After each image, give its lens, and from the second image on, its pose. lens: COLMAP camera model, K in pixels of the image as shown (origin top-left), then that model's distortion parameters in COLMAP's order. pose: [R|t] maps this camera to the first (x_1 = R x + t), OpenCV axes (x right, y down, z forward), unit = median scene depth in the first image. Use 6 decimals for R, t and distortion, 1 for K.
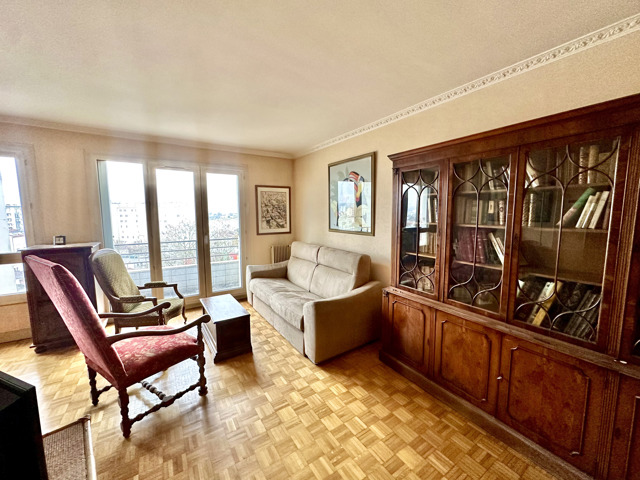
lens RADIAL K [[255.9, 0, 318.1], [0, 255.9, 239.0], [0, 0, 1]] dist [-0.001089, -0.000579]
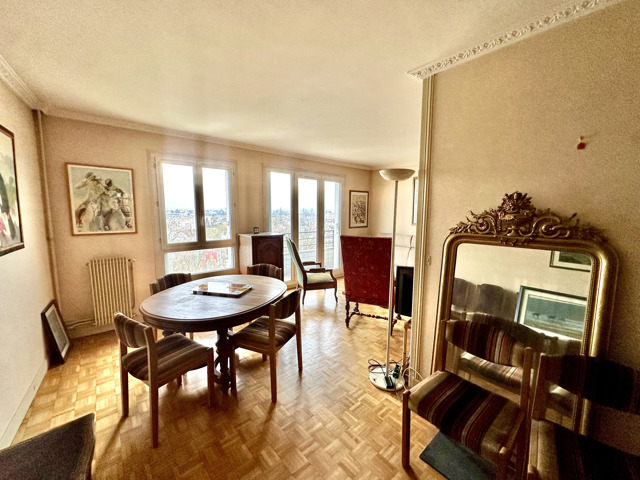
lens RADIAL K [[255.9, 0, 325.4], [0, 255.9, 239.9], [0, 0, 1]] dist [-0.001089, -0.000579]
pose [[0.987845, -0.003364, 0.155403, -0.699896], [0.000651, 0.999847, 0.017503, 0.026171], [-0.155438, -0.017189, 0.987696, -0.351761]]
